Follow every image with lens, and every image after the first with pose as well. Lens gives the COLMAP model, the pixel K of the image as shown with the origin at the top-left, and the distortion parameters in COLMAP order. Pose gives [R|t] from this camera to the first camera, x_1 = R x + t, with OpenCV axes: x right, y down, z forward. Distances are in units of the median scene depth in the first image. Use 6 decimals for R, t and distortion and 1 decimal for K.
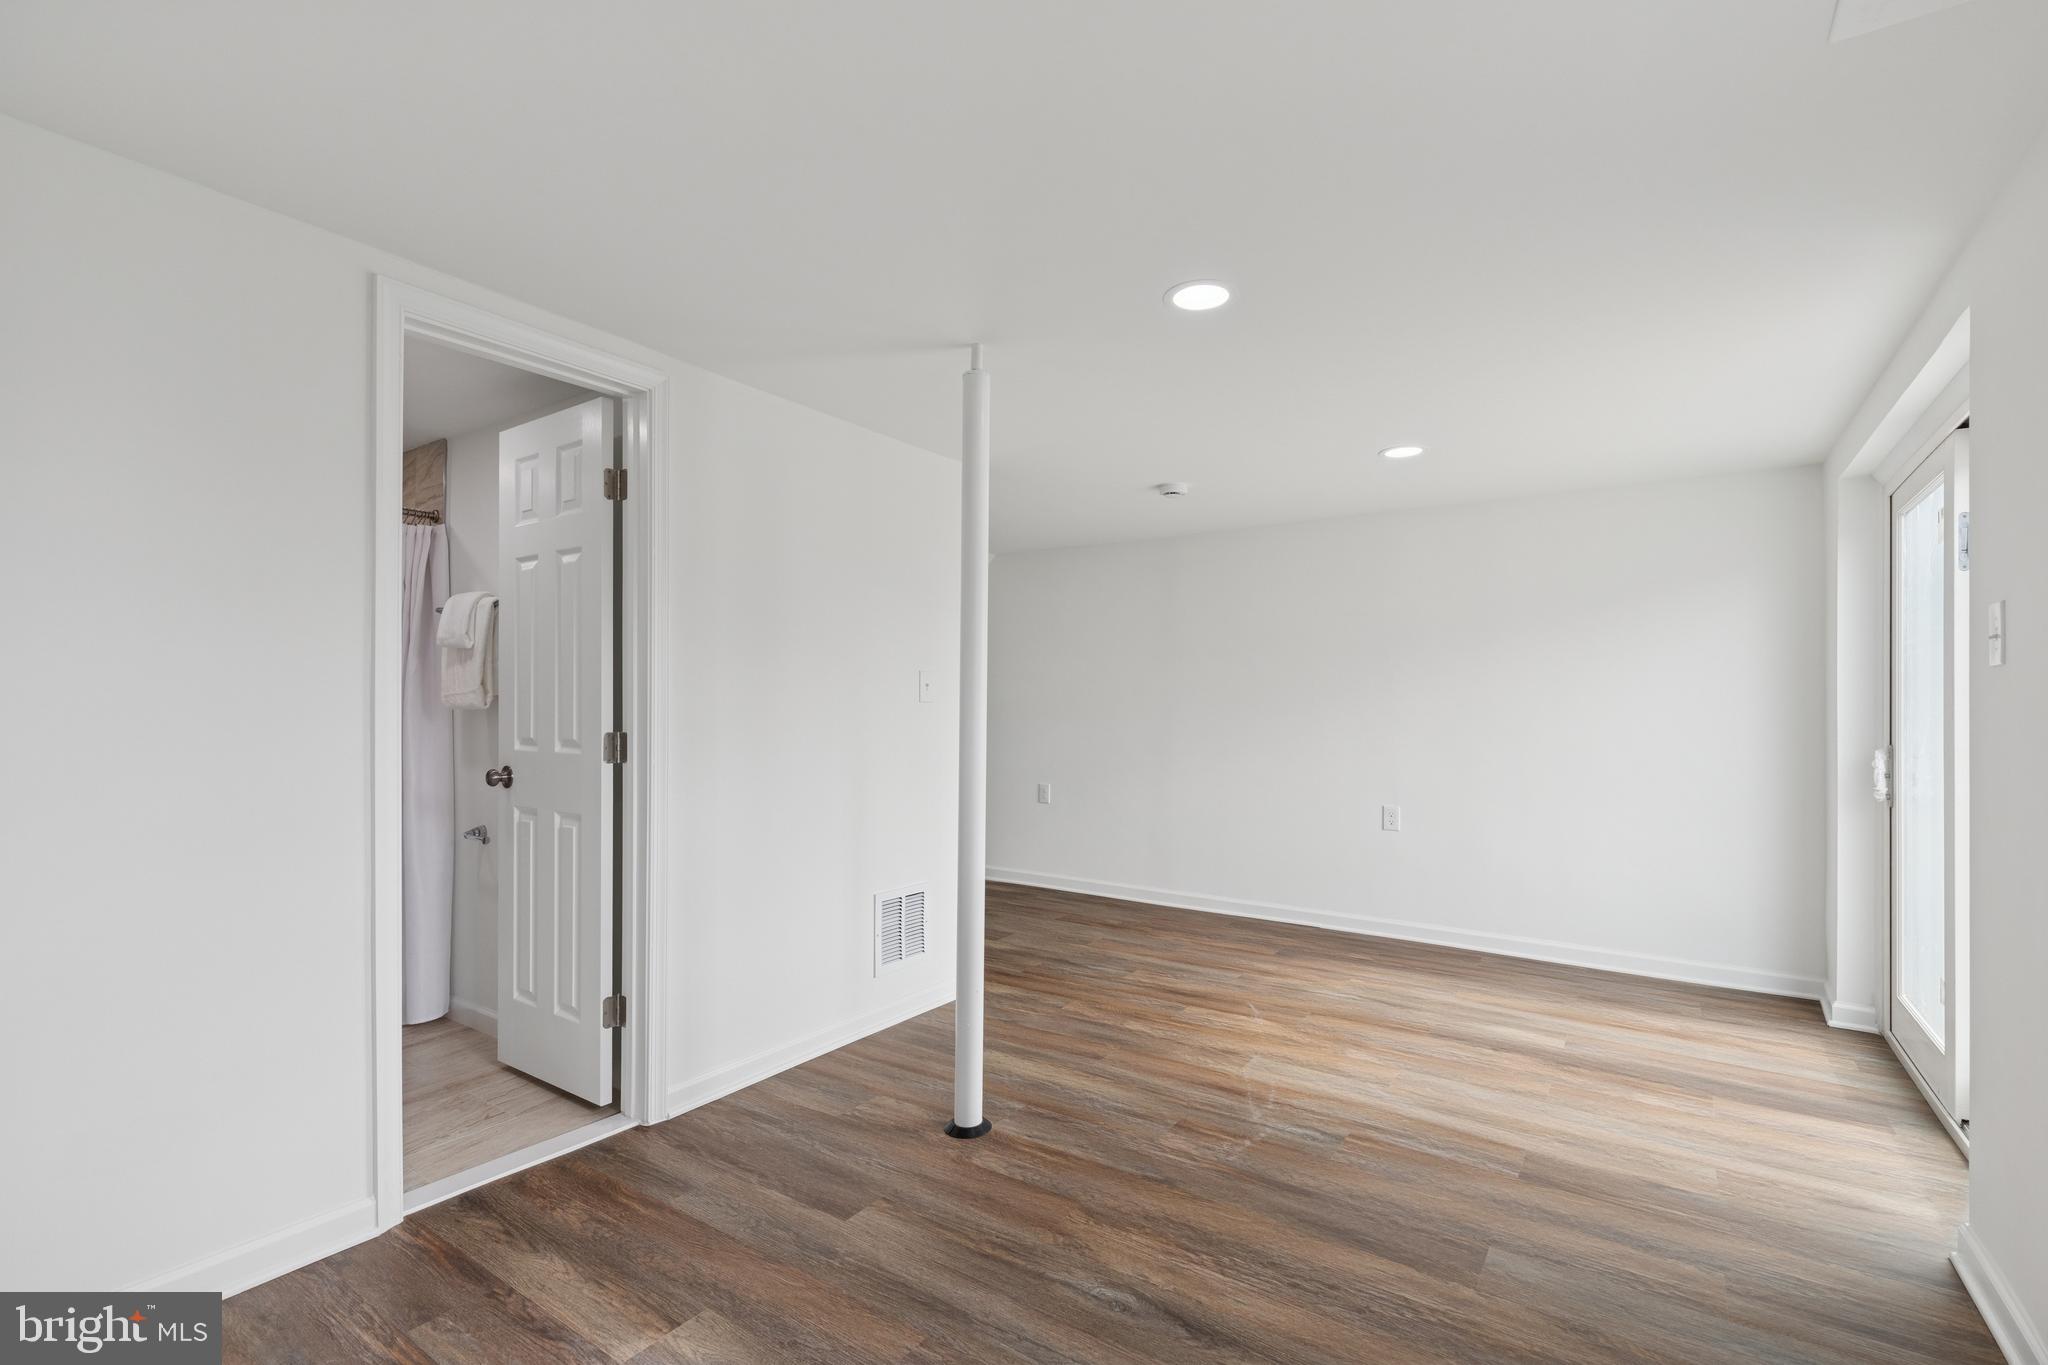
lens RADIAL K [[938.8, 0, 997.4], [0, 938.8, 691.6], [0, 0, 1]] dist [0.011782, -0.003195]
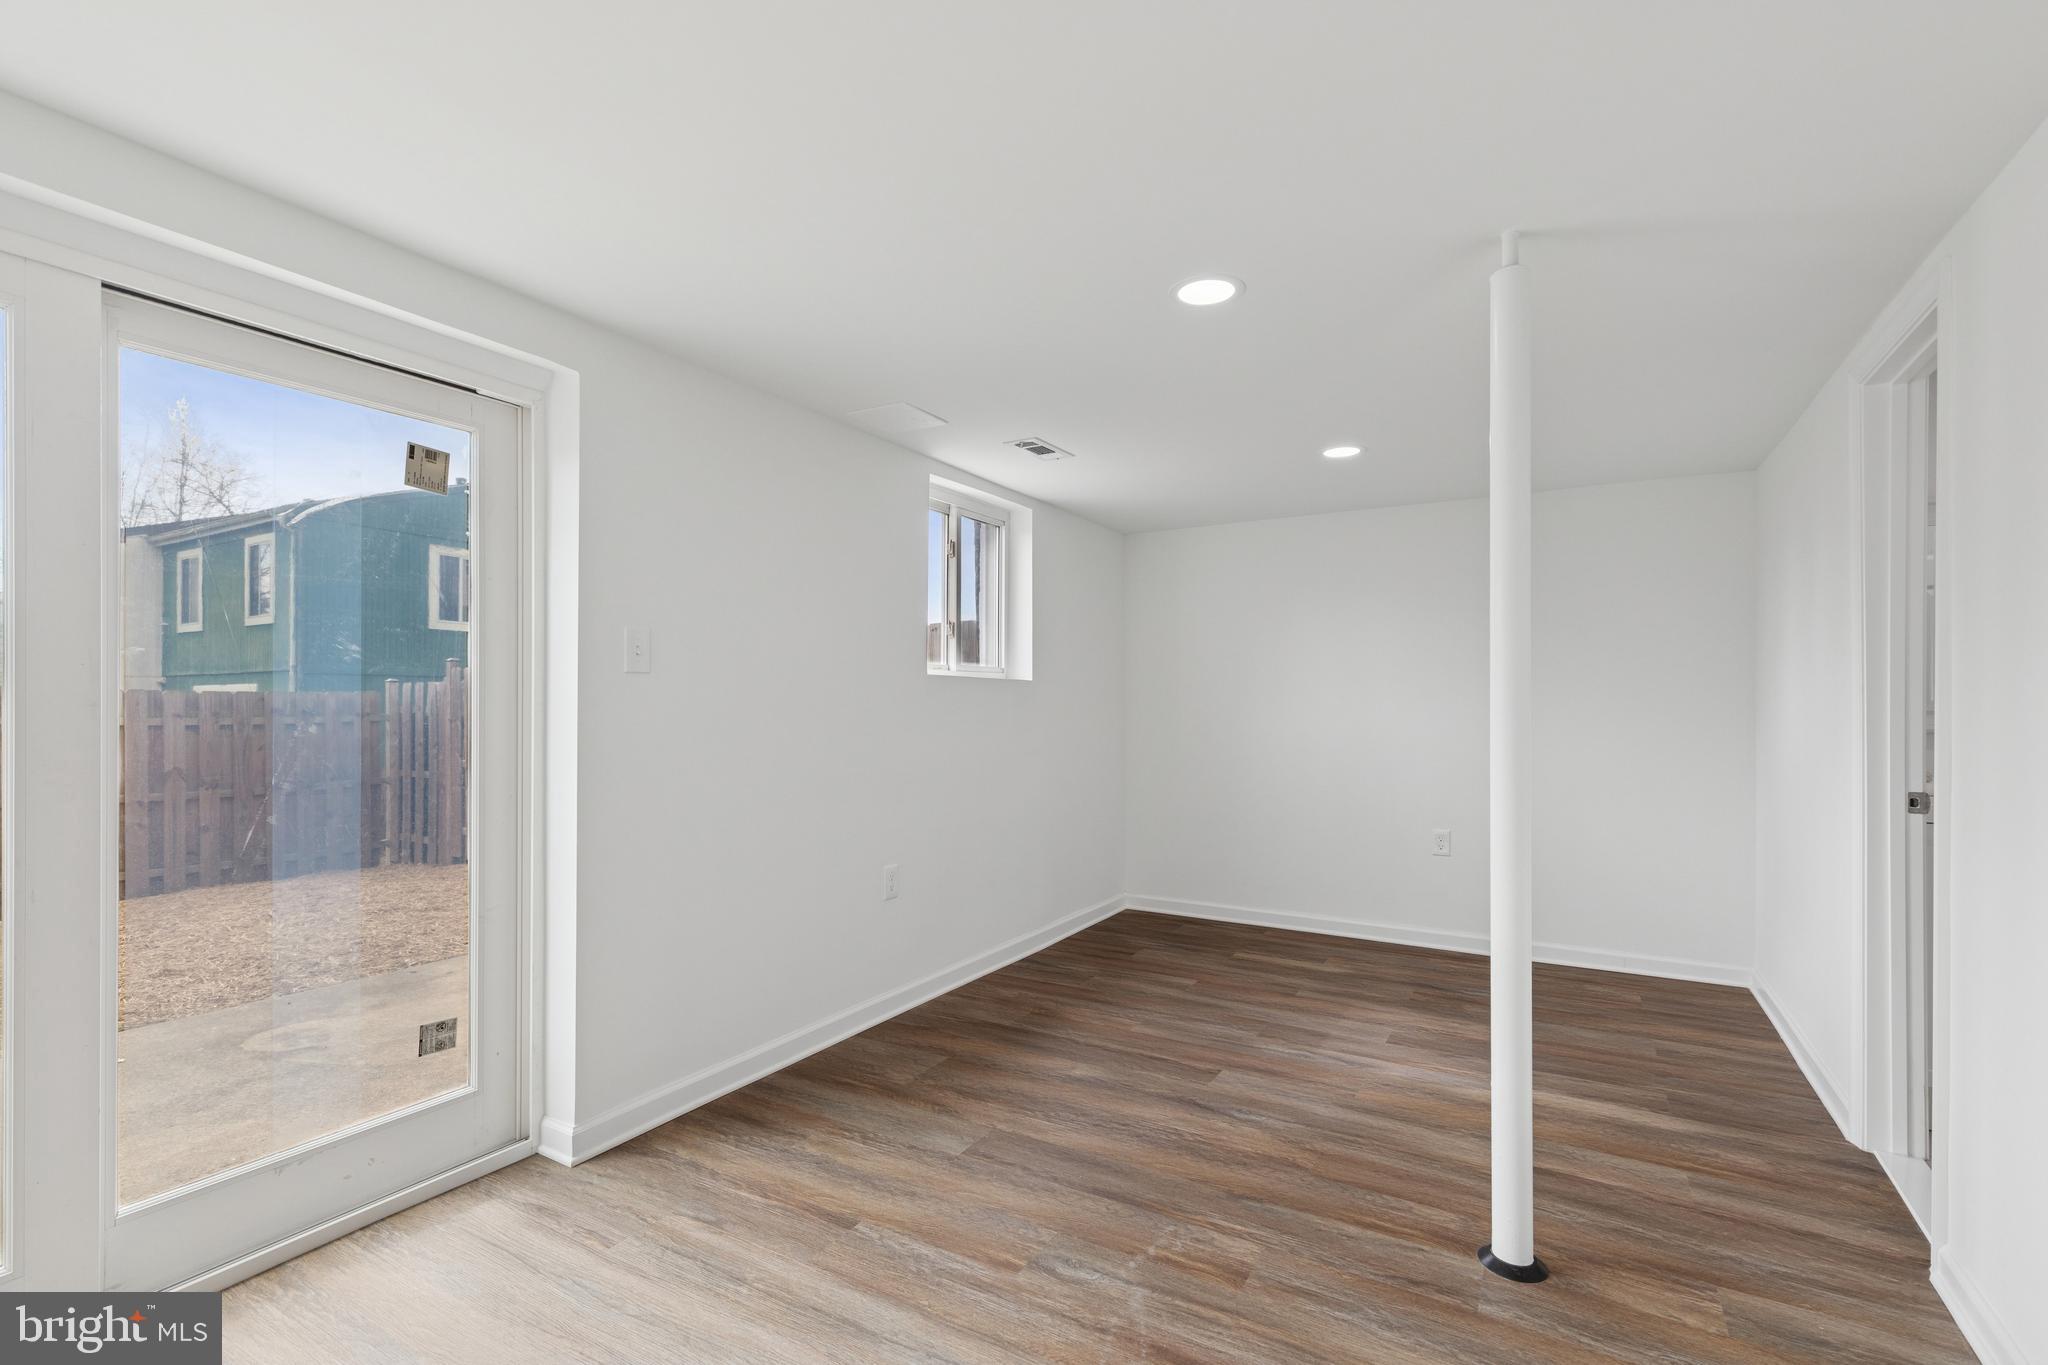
lens RADIAL K [[938.8, 0, 1015.1], [0, 938.8, 695.8], [0, 0, 1]] dist [0.011782, -0.003195]
pose [[-0.996052, -0.013928, -0.087678, 0.421767], [-0.011754, 0.999612, -0.025264, 0.027832], [0.087996, -0.024134, -0.995828, 1.656382]]
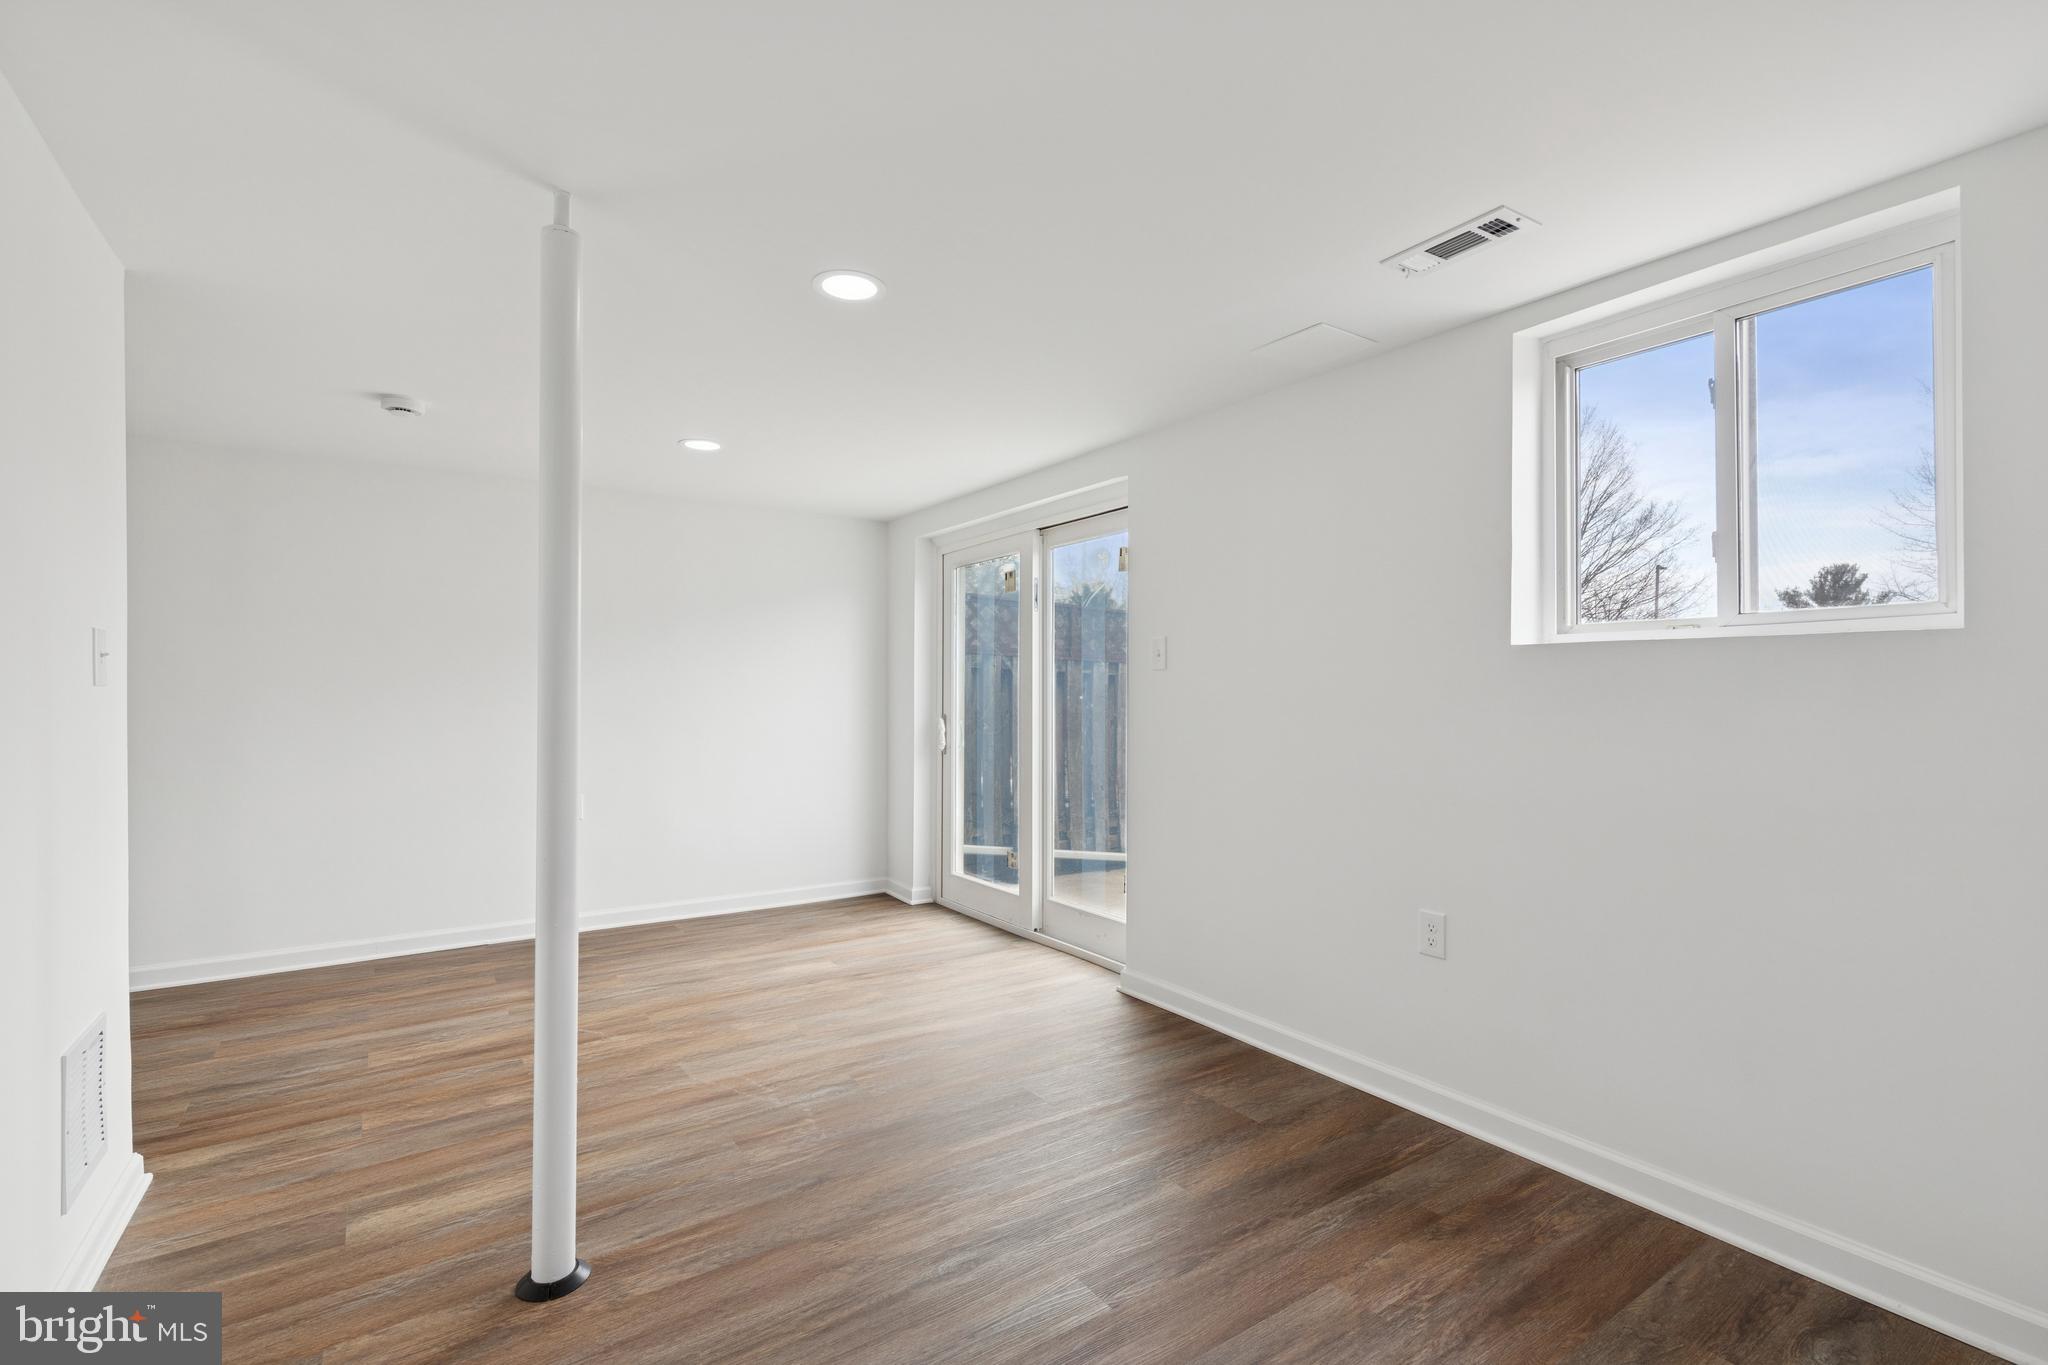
lens RADIAL K [[938.8, 0, 1065.7], [0, 938.8, 693.6], [0, 0, 1]] dist [0.011782, -0.003195]
pose [[0.322692, -0.007679, 0.946473, -0.560874], [-0.013771, 0.999823, 0.012807, -0.001172], [-0.946404, -0.017167, 0.322529, 0.383638]]
